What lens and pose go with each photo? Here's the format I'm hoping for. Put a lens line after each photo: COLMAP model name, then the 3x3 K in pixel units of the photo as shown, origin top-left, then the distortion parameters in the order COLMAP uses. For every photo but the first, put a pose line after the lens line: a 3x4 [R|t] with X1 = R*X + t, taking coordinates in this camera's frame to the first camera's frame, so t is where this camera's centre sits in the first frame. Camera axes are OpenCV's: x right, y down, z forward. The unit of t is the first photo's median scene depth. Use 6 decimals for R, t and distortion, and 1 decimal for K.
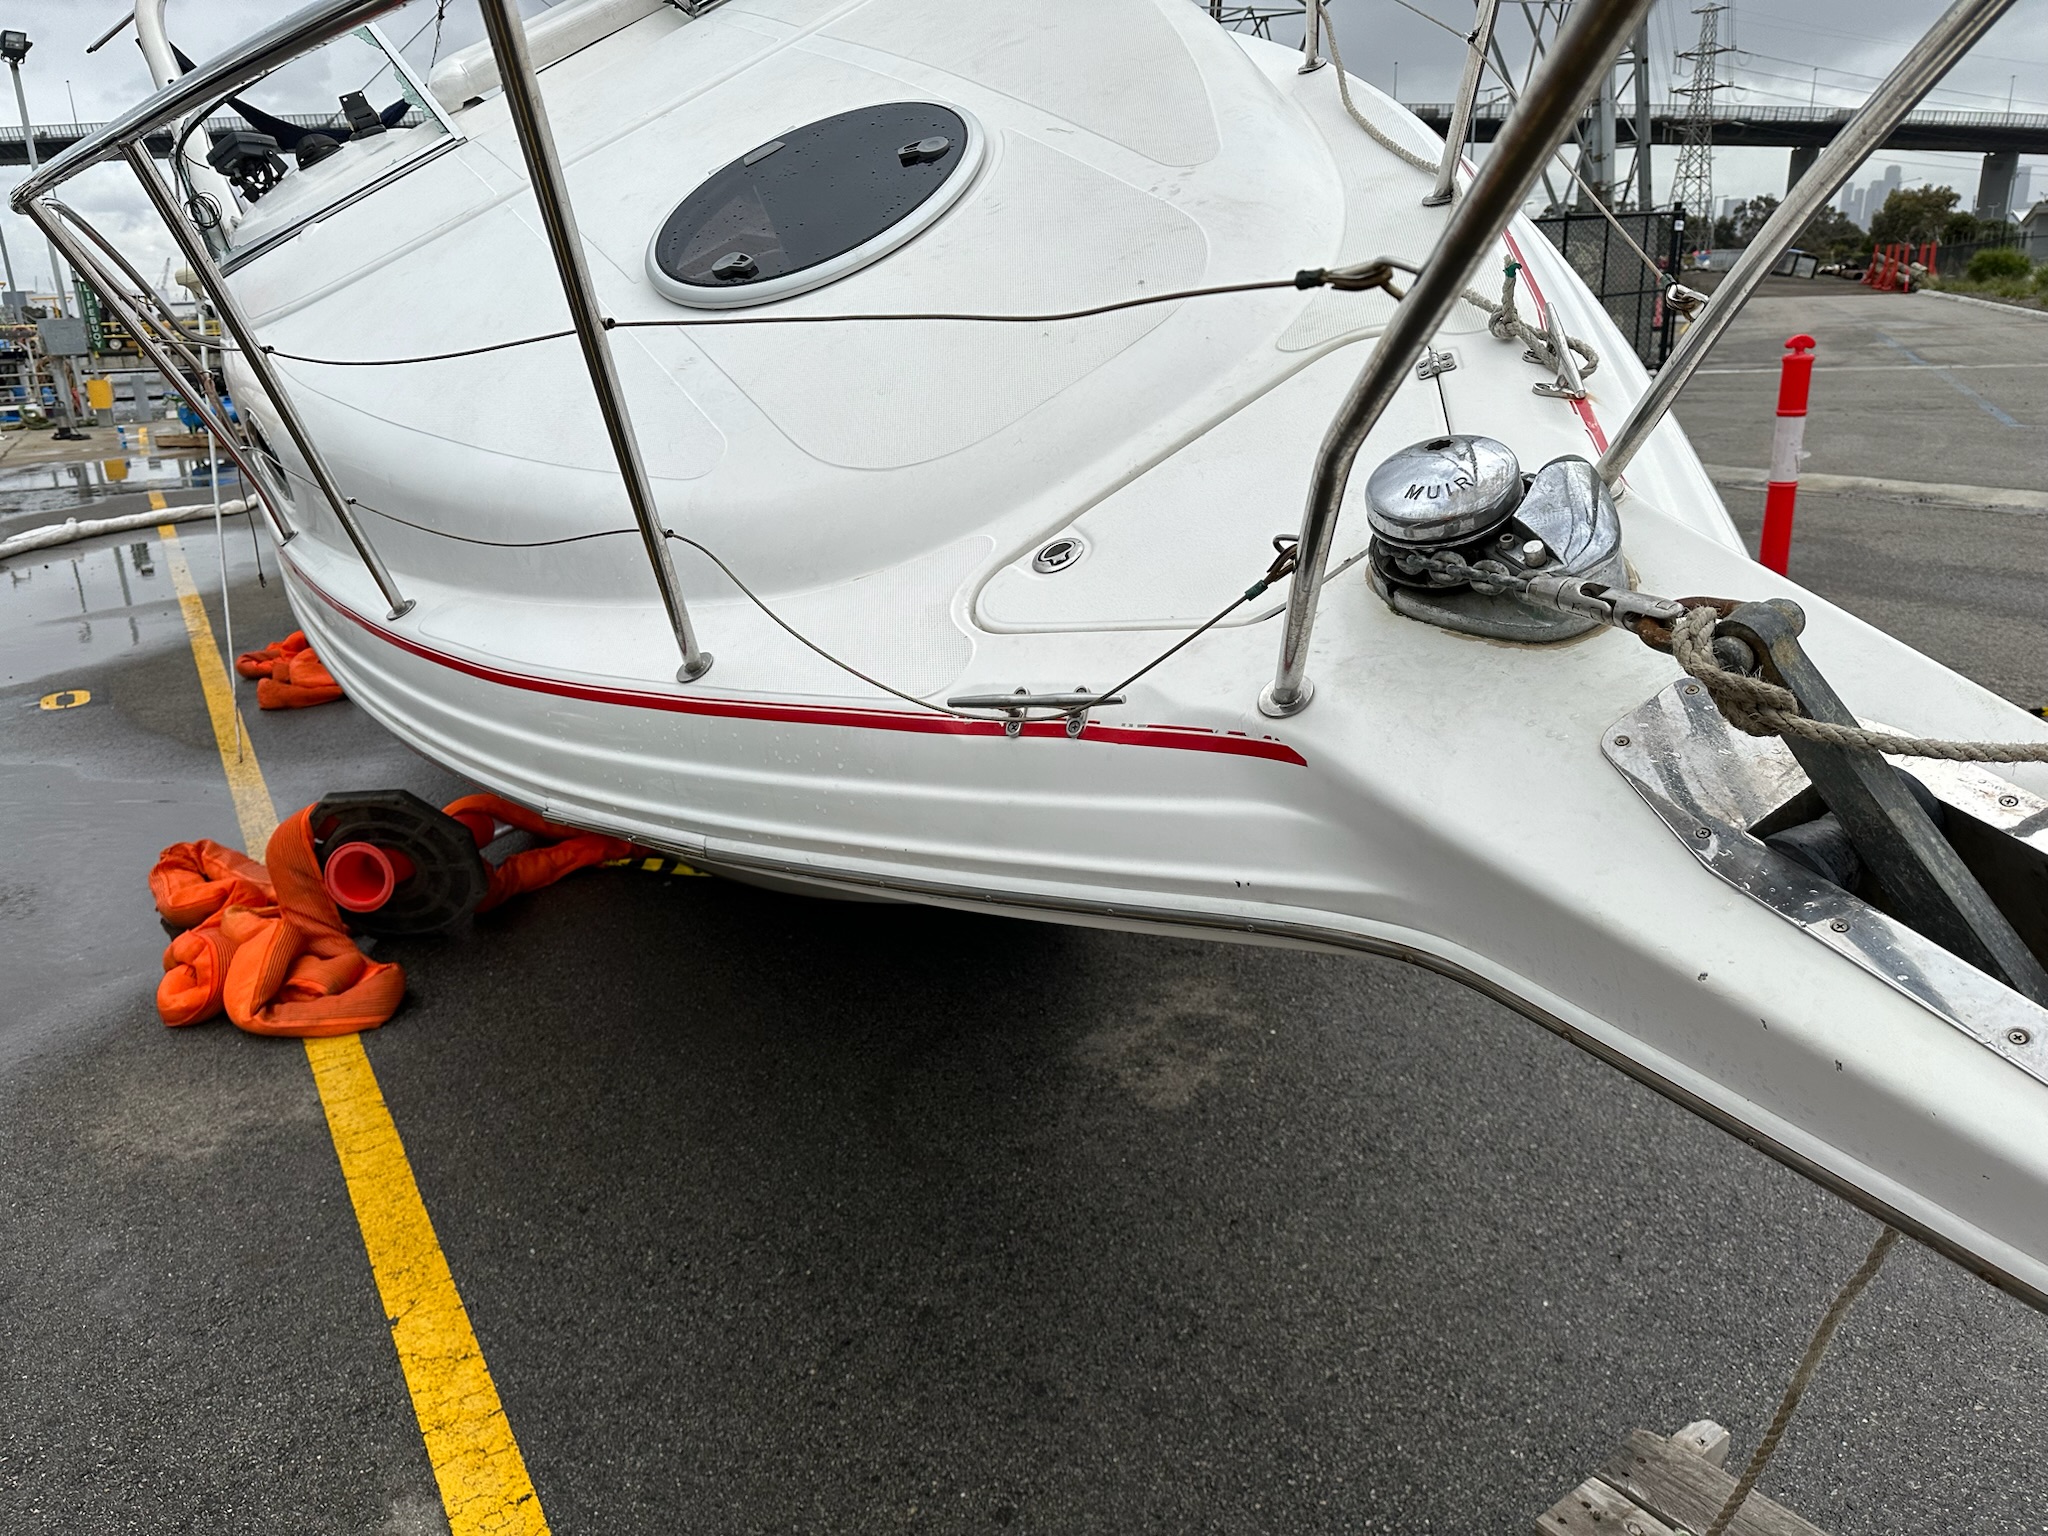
lens RADIAL K [[1468.8, 0, 1024.0], [0, 1468.8, 768.0], [0, 0, 1]] dist [0.032049, -0.044865]
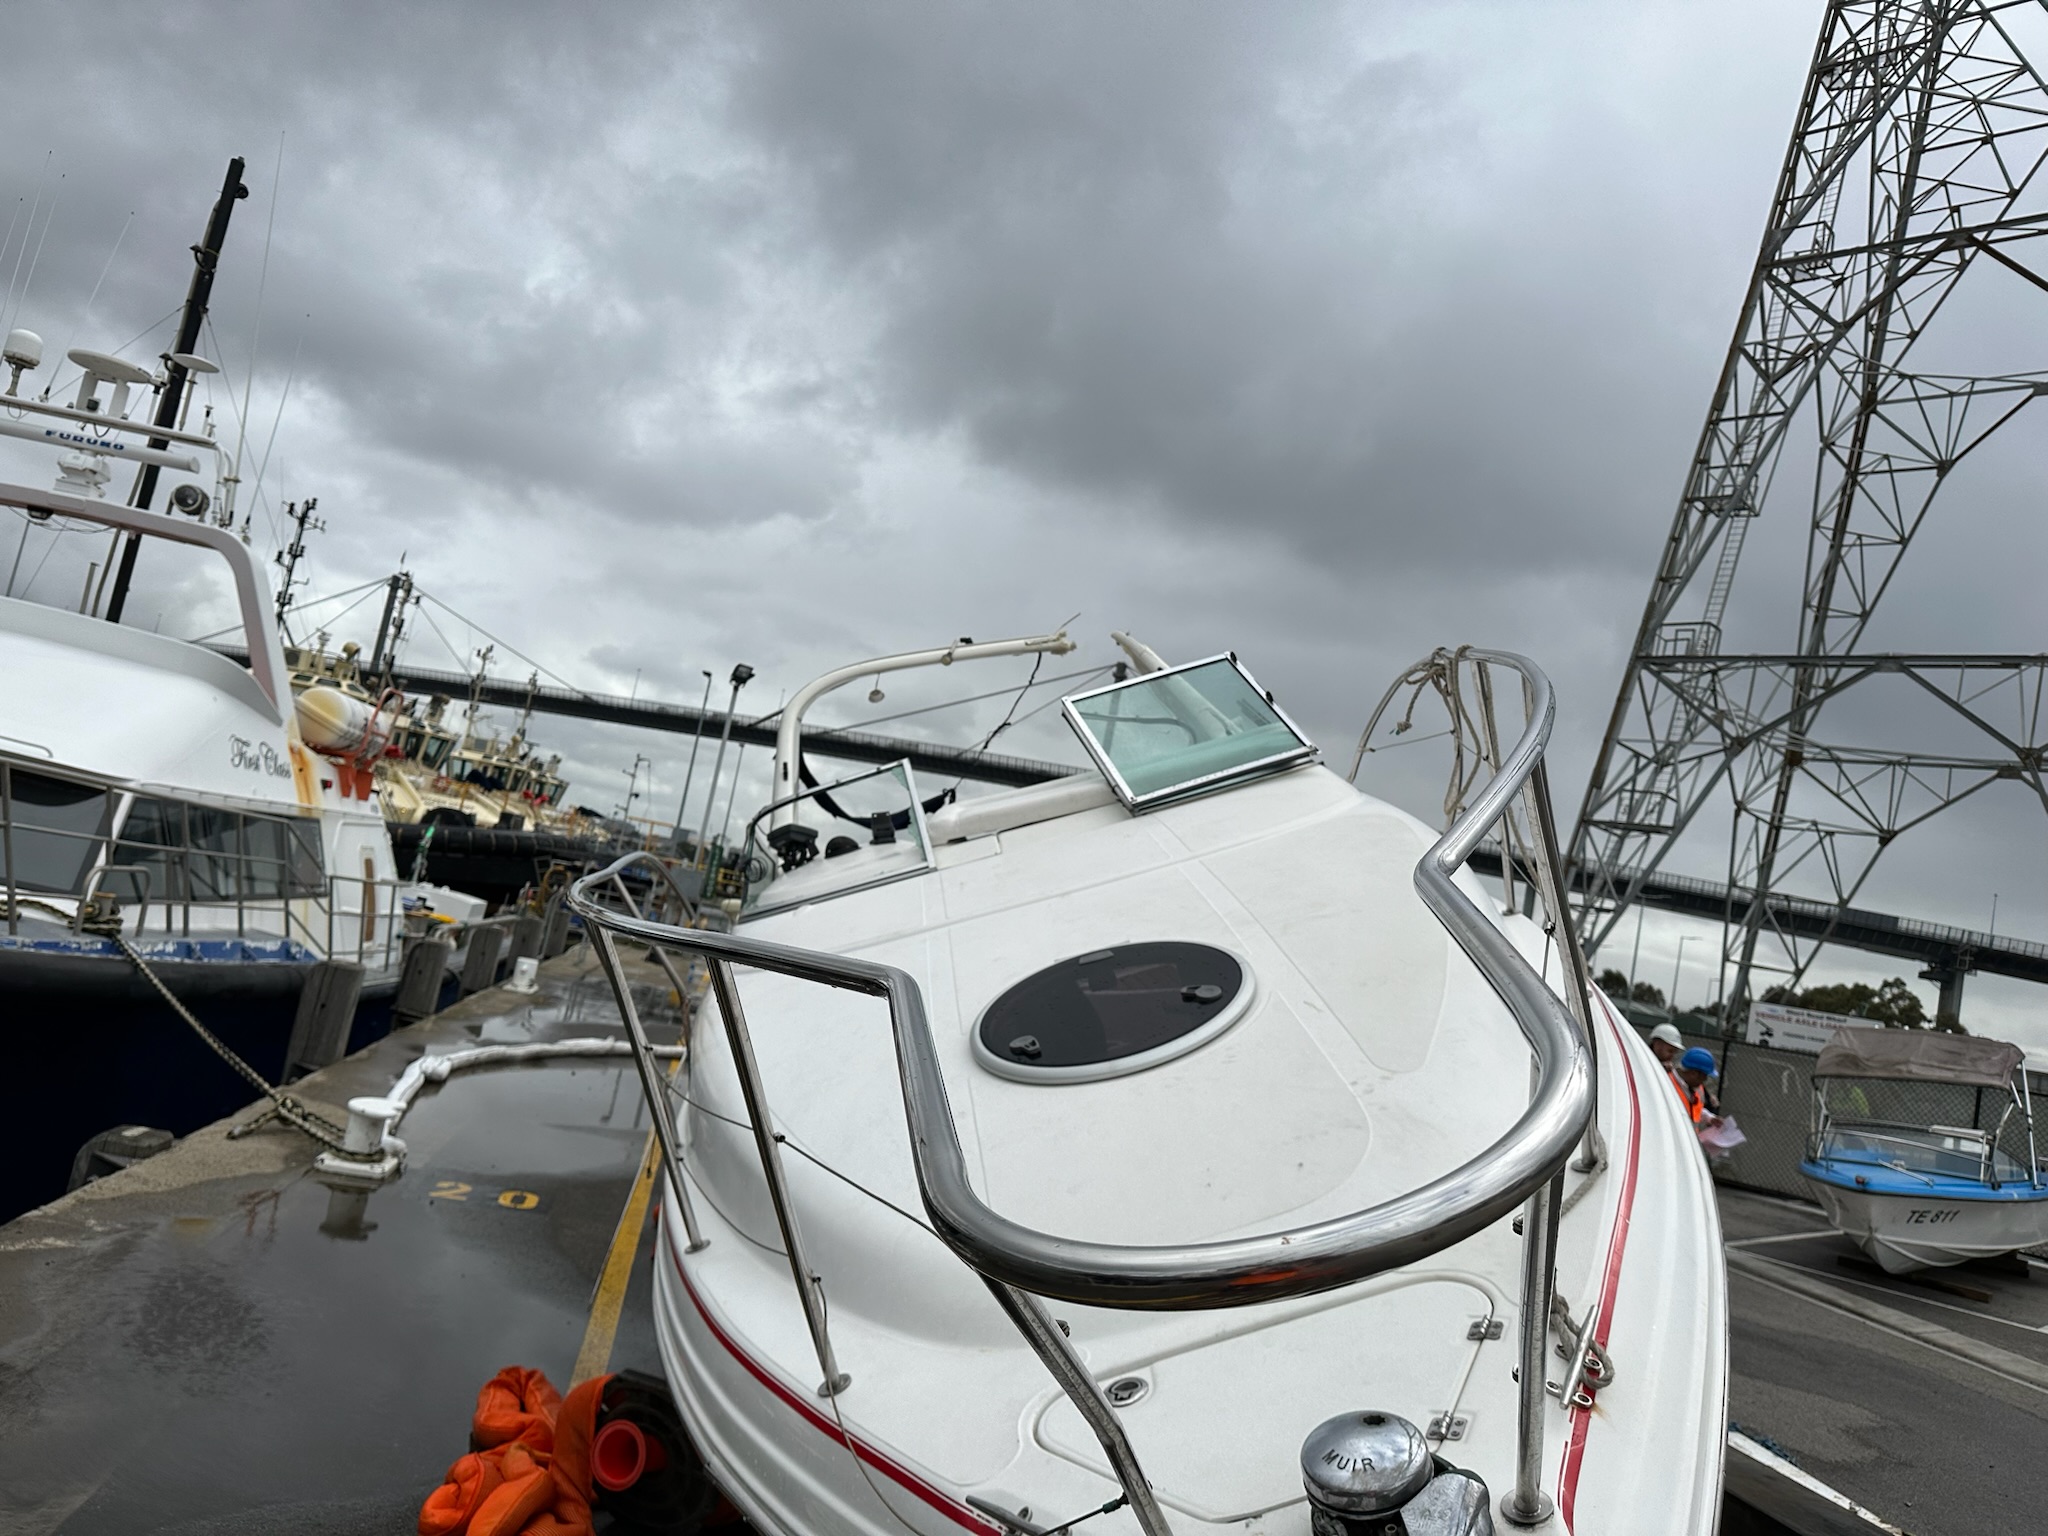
lens RADIAL K [[1468.8, 0, 1024.0], [0, 1468.8, 768.0], [0, 0, 1]] dist [0.032049, -0.044865]
pose [[0.917984, 0.172959, -0.356918, 0.198319], [-0.309837, 0.874524, -0.373106, -0.083426], [0.247601, 0.453092, 0.856388, -0.159573]]
